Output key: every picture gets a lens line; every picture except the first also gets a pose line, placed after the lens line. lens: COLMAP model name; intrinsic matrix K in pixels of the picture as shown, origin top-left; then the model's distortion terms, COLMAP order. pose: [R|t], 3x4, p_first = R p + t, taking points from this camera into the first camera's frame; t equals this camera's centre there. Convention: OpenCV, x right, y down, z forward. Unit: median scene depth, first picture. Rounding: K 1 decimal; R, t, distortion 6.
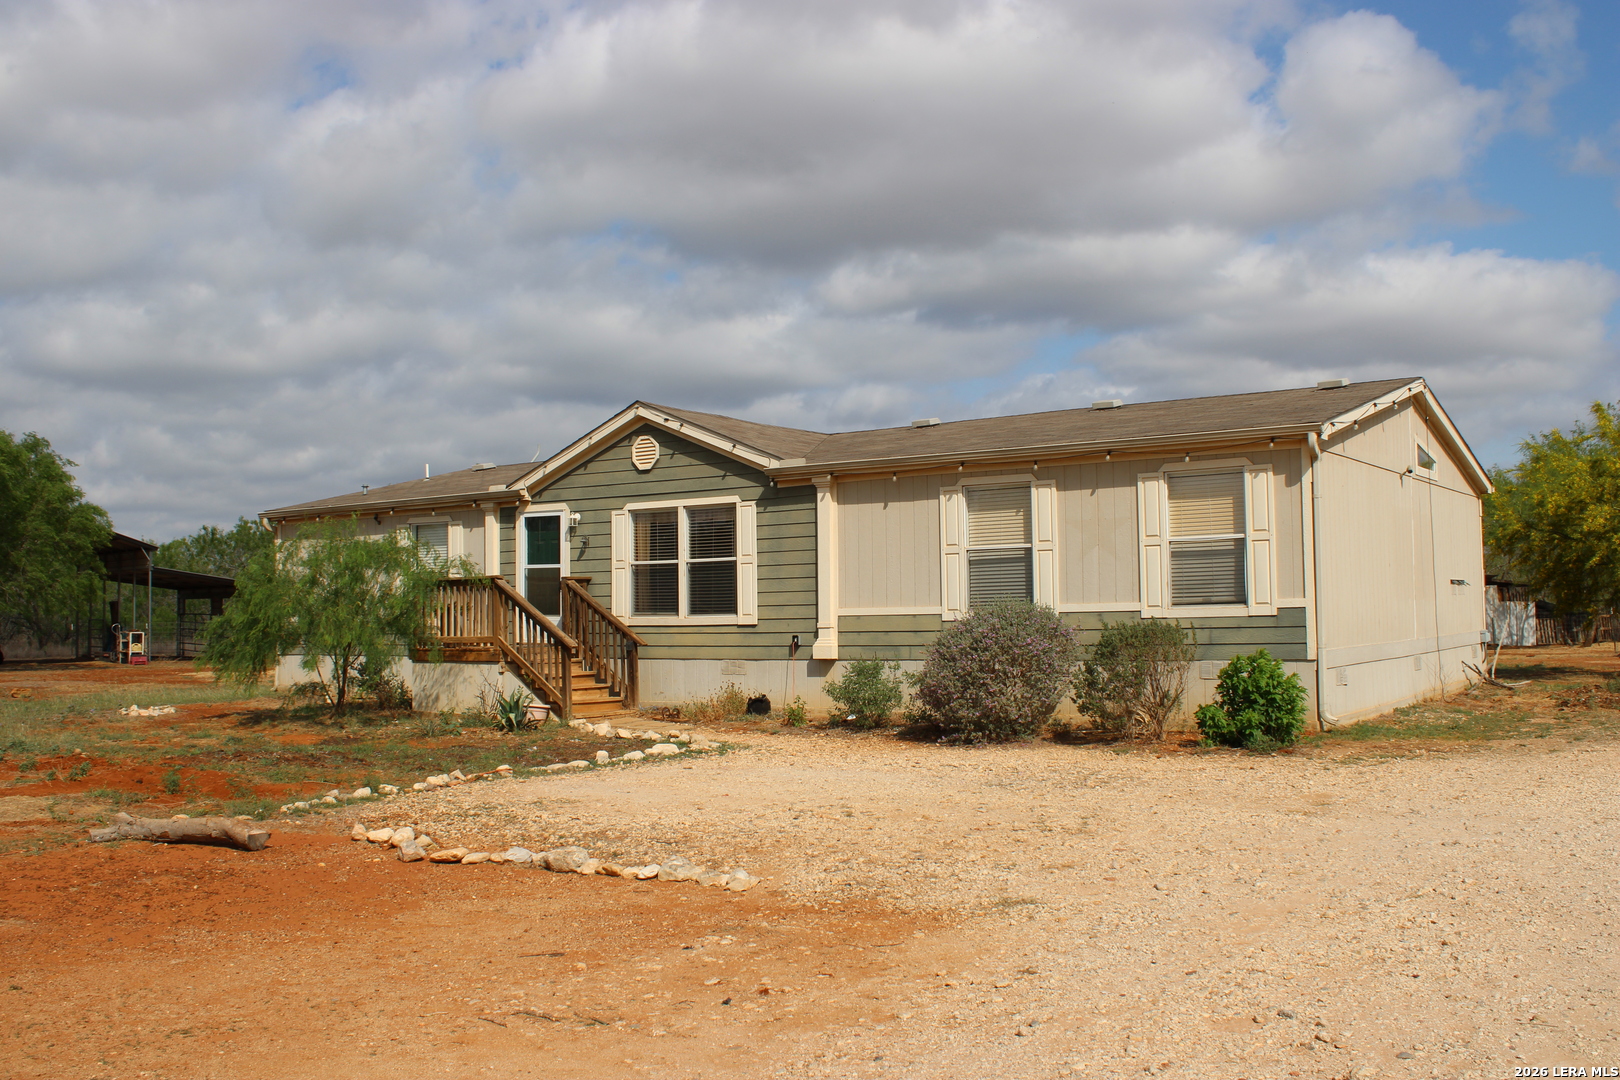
lens RADIAL K [[1586.0, 0, 808.1], [0, 1586.0, 538.6], [0, 0, 1]] dist [-0.017657, 0.000000]
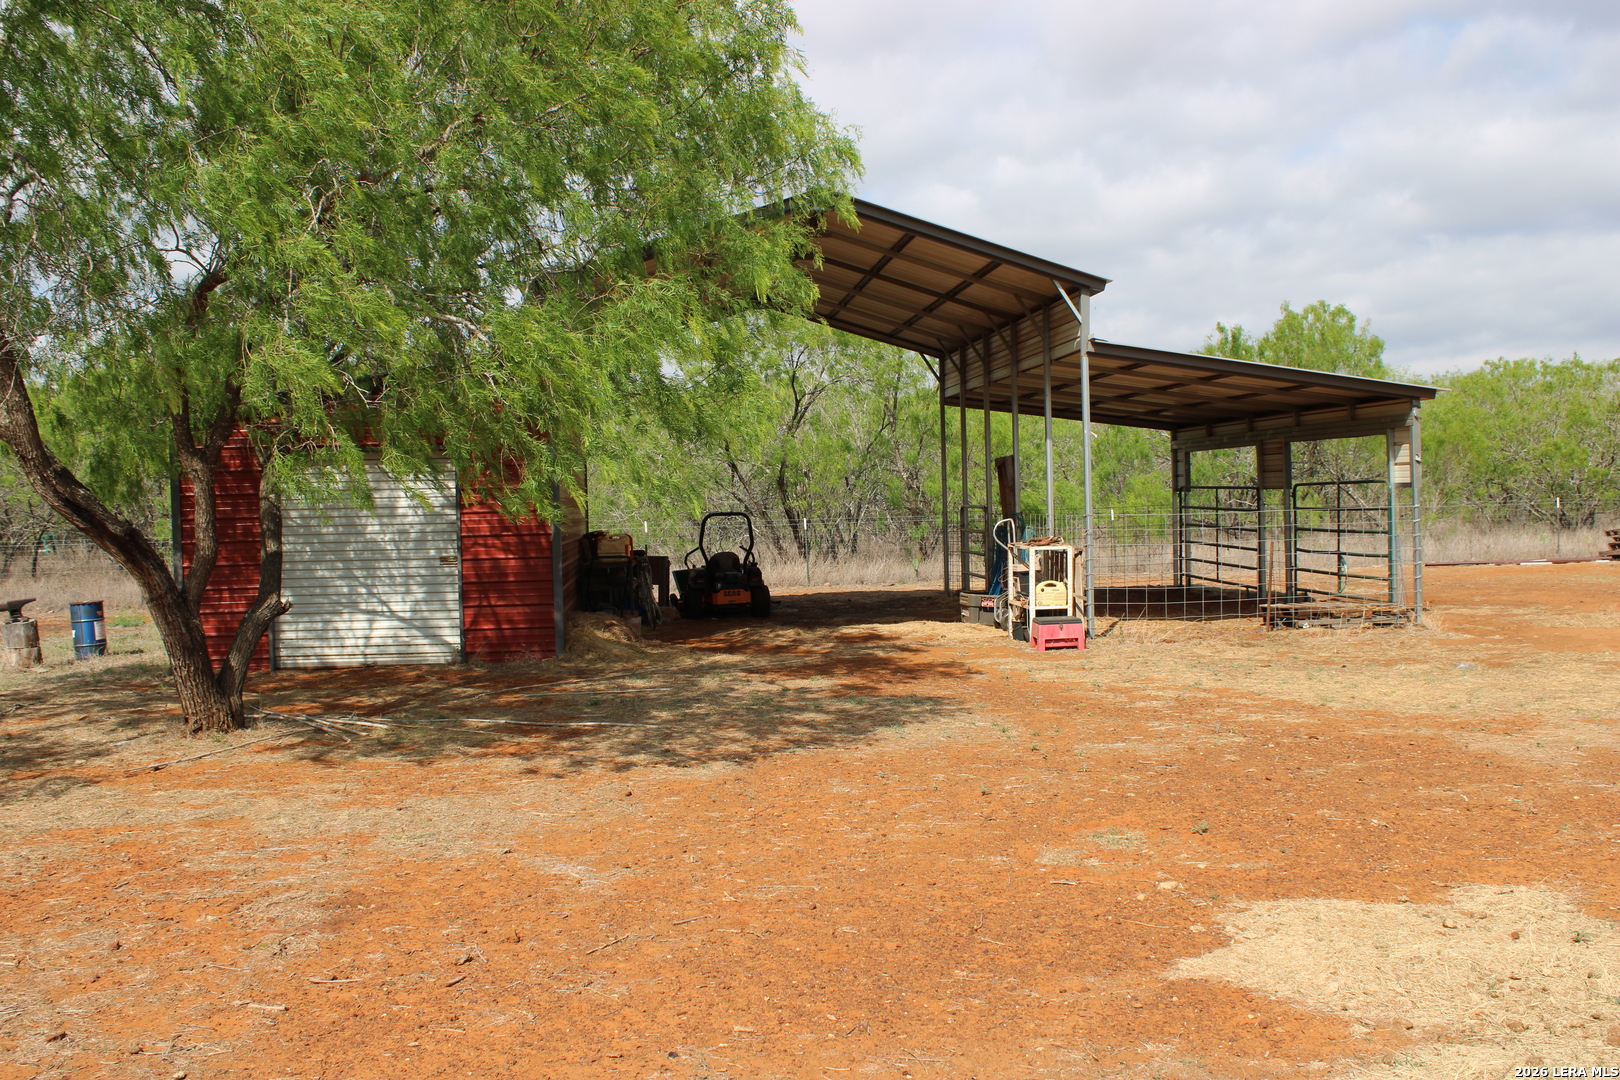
lens RADIAL K [[1586.0, 0, 808.8], [0, 1586.0, 540.8], [0, 0, 1]] dist [-0.017657, 0.000000]
pose [[0.823392, 0.001962, -0.567469, -0.277243], [0.032699, 0.998169, 0.050896, 0.039414], [0.566530, -0.060463, 0.821820, 0.695047]]
